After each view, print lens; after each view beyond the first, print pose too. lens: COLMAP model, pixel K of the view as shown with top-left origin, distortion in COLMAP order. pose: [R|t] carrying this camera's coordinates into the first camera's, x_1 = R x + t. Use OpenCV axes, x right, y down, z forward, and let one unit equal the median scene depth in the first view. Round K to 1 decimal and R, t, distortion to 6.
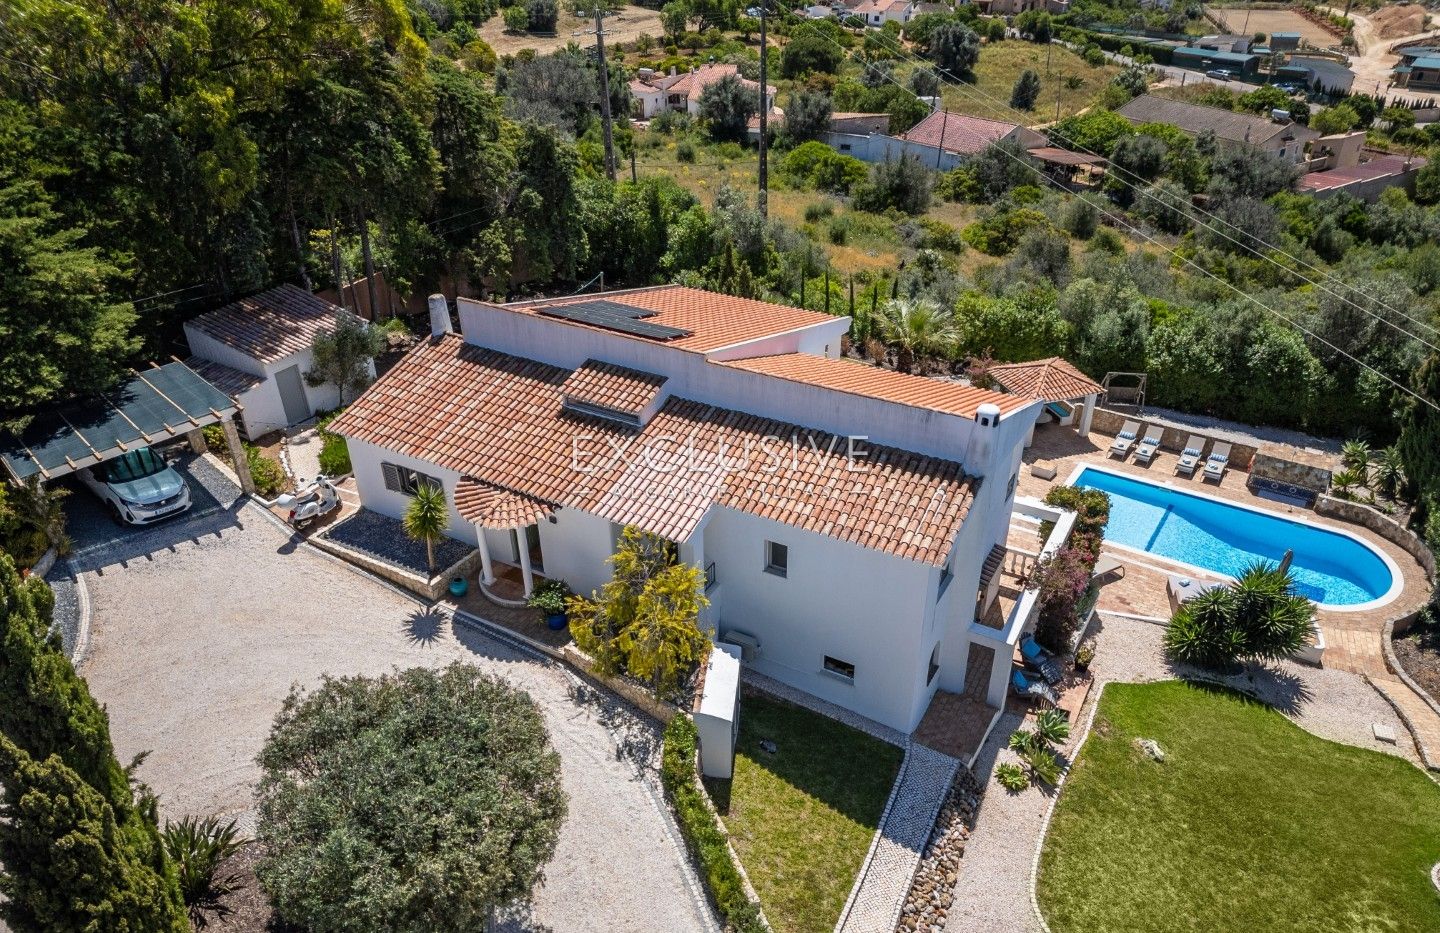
lens RADIAL K [[1073.6, 0, 720.0], [0, 1073.6, 466.5], [0, 0, 1]] dist [0.006653, 0.002920]
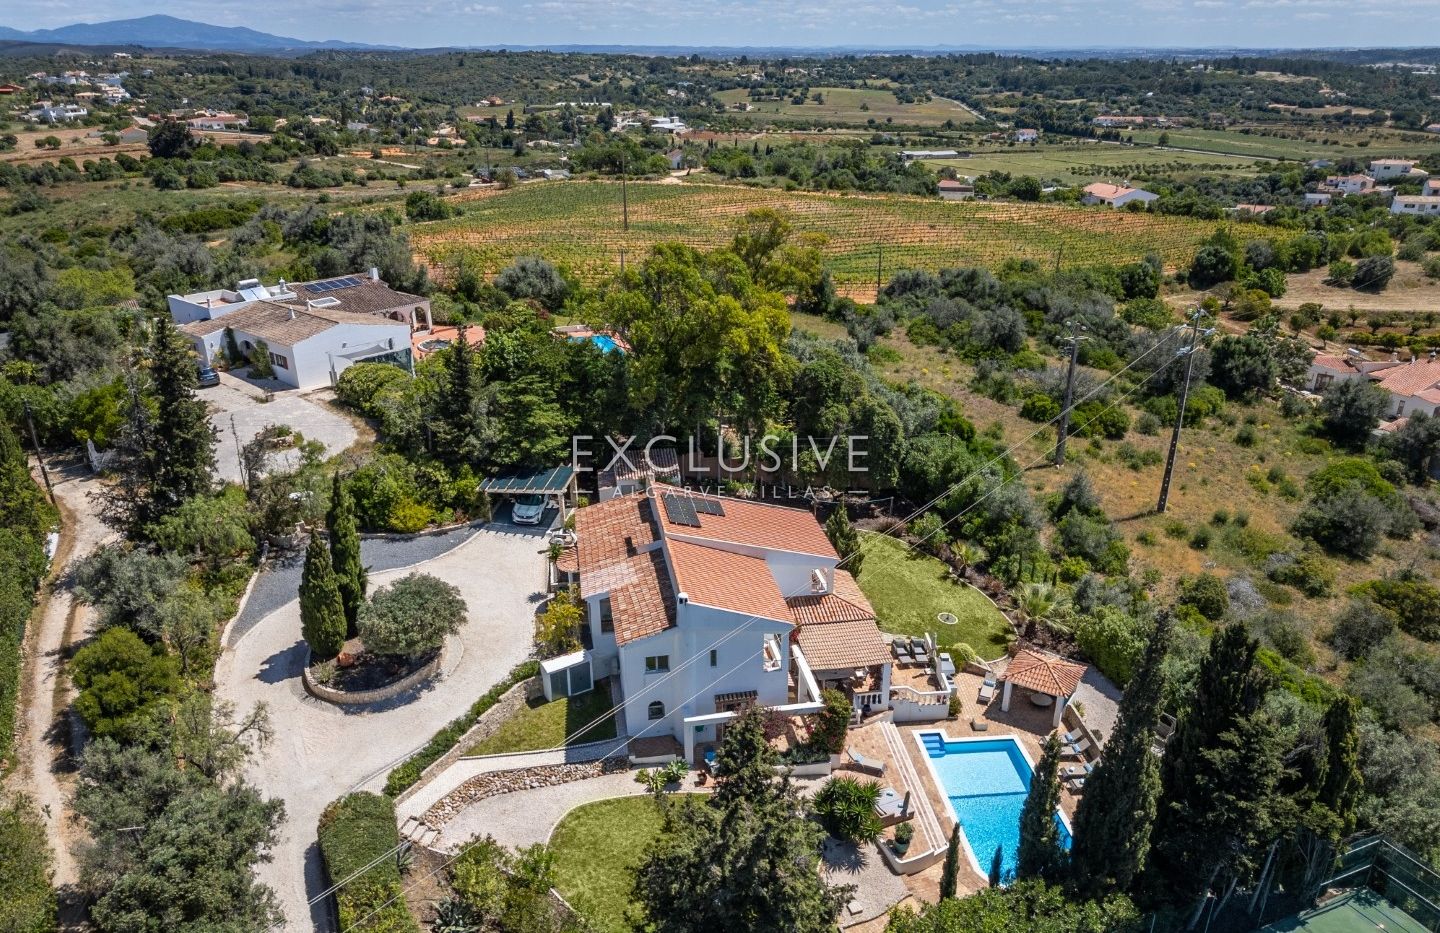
lens RADIAL K [[1073.6, 0, 720.0], [0, 1073.6, 466.5], [0, 0, 1]] dist [0.006653, 0.002920]
pose [[0.616352, 0.295593, -0.729887, 1.505032], [-0.394962, 0.917902, 0.038211, -0.341387], [0.681260, 0.264726, 0.682499, -0.389497]]
